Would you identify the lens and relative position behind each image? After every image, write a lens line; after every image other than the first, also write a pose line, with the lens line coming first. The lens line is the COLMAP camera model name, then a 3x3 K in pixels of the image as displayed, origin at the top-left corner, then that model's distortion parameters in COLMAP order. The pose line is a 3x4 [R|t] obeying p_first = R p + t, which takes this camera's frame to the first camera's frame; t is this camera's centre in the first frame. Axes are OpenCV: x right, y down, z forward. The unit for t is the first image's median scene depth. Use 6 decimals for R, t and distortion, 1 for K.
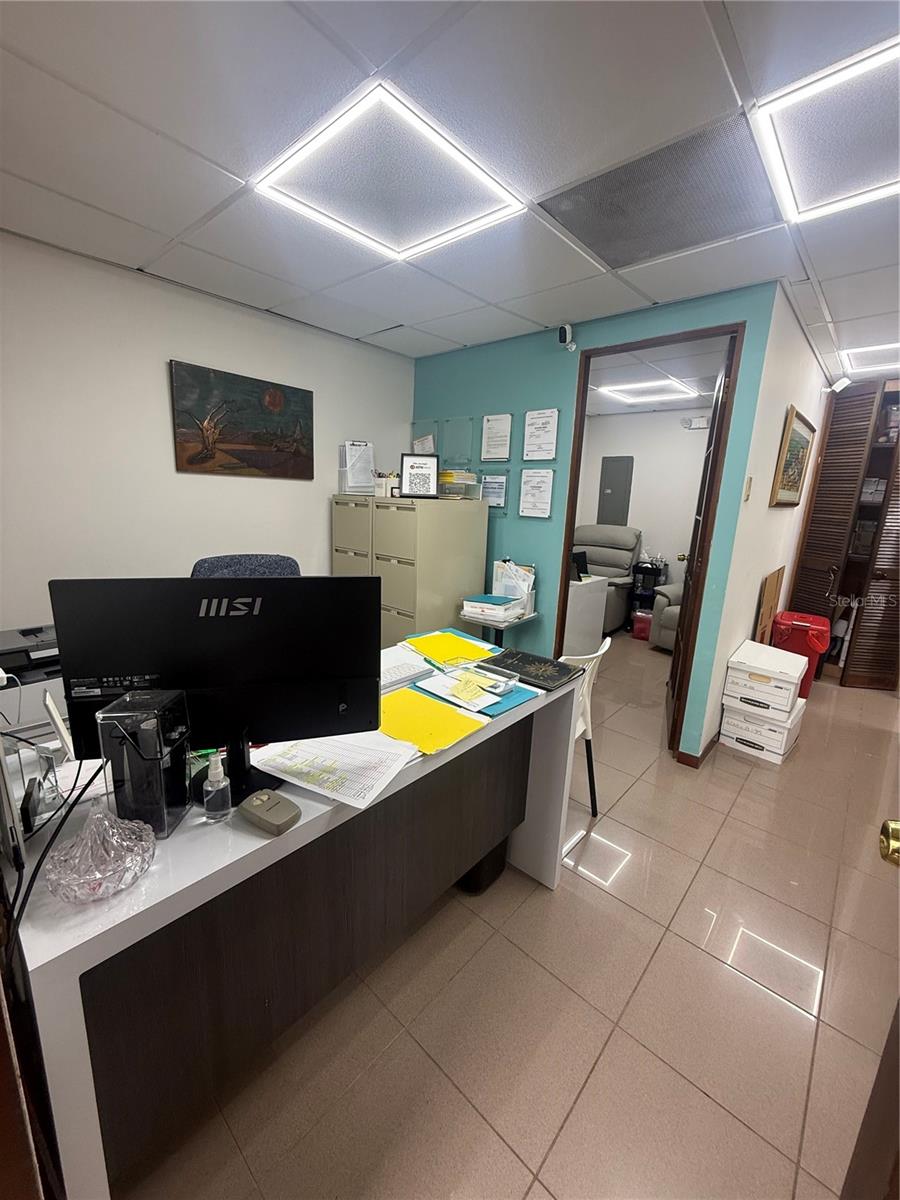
lens RADIAL K [[479.6, 0, 450.1], [0, 479.6, 597.6], [0, 0, 1]] dist [-0.000384, -0.000090]
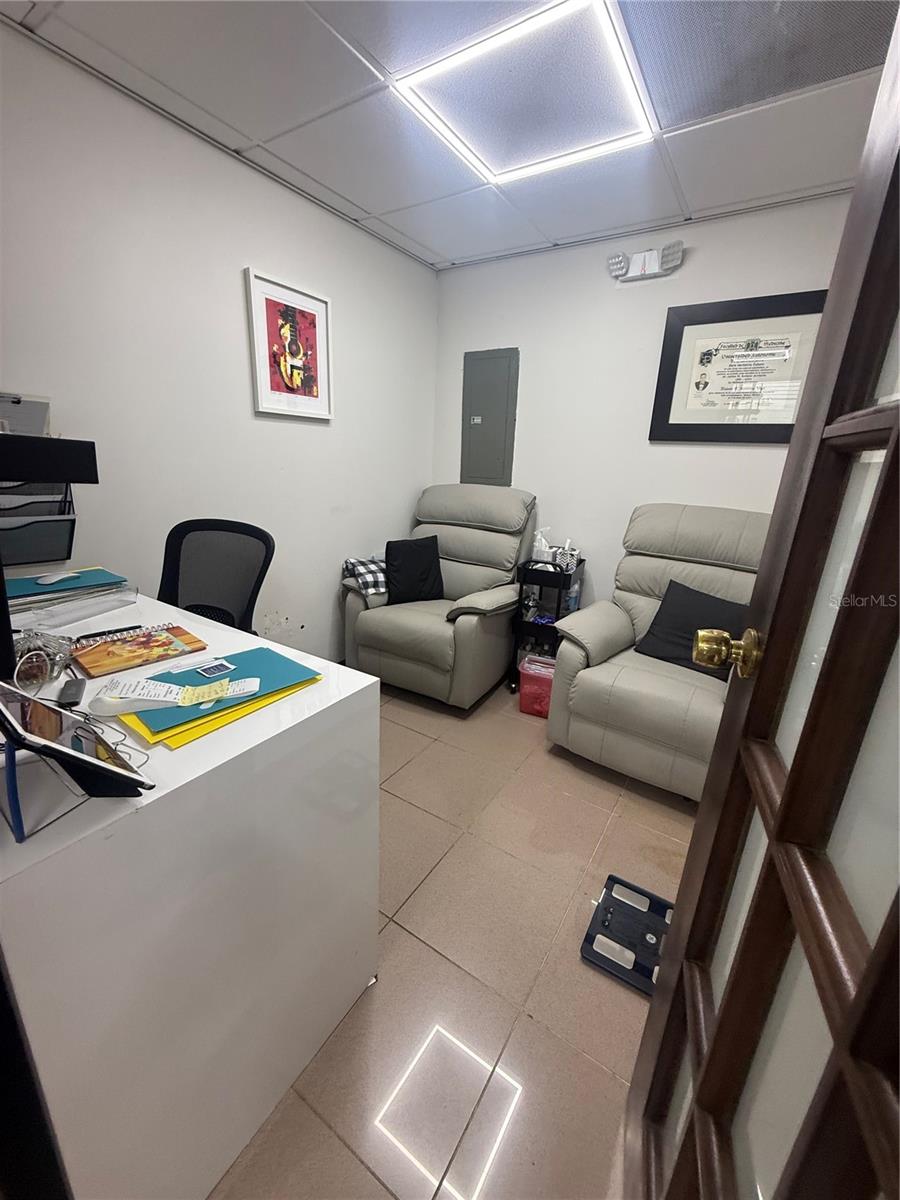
lens RADIAL K [[479.6, 0, 451.1], [0, 479.6, 597.2], [0, 0, 1]] dist [-0.000384, -0.000090]
pose [[0.988393, -0.041004, 0.146279, 0.227090], [0.029780, 0.996500, 0.078114, -0.072481], [-0.148970, -0.072851, 0.986154, 0.491795]]
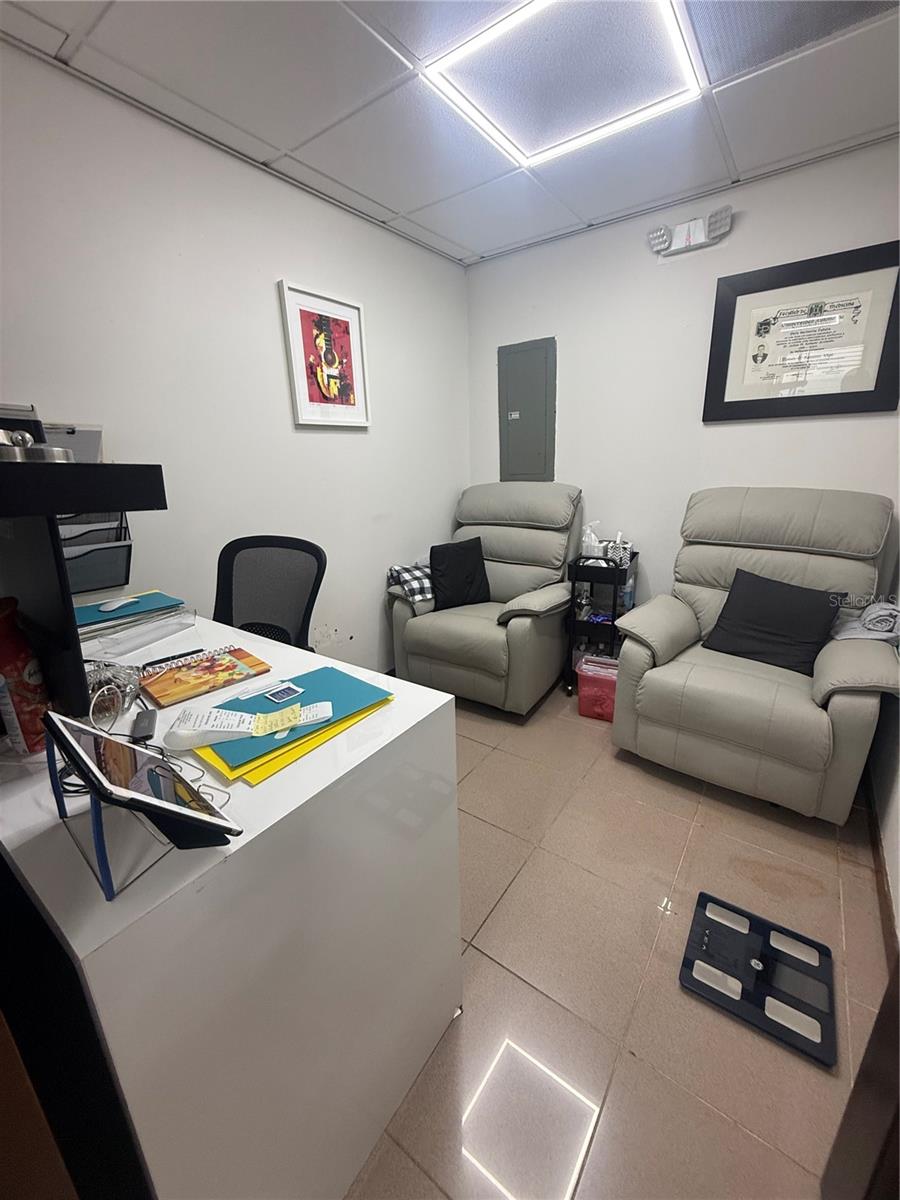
lens RADIAL K [[479.6, 0, 450.4], [0, 479.6, 596.9], [0, 0, 1]] dist [-0.000384, -0.000090]
pose [[0.992454, -0.095507, 0.076905, 0.213848], [0.089957, 0.993291, 0.072663, -0.075818], [-0.083329, -0.065197, 0.994387, 0.506909]]
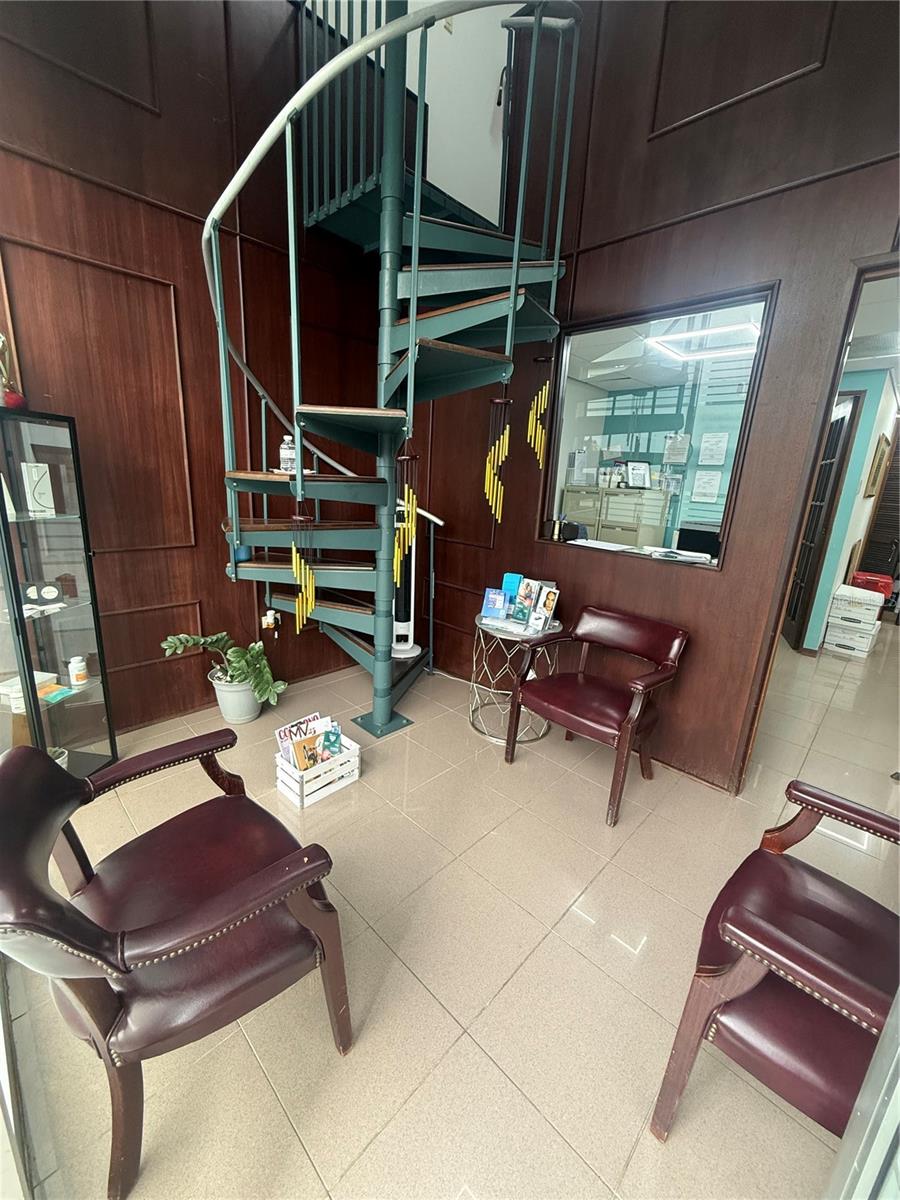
lens RADIAL K [[479.6, 0, 445.0], [0, 479.6, 597.2], [0, 0, 1]] dist [-0.000384, -0.000090]
pose [[0.999349, 0.022225, -0.028405, -0.712269], [-0.021265, 0.999207, 0.033662, 0.120893], [0.029130, -0.033036, 0.999030, -0.673610]]
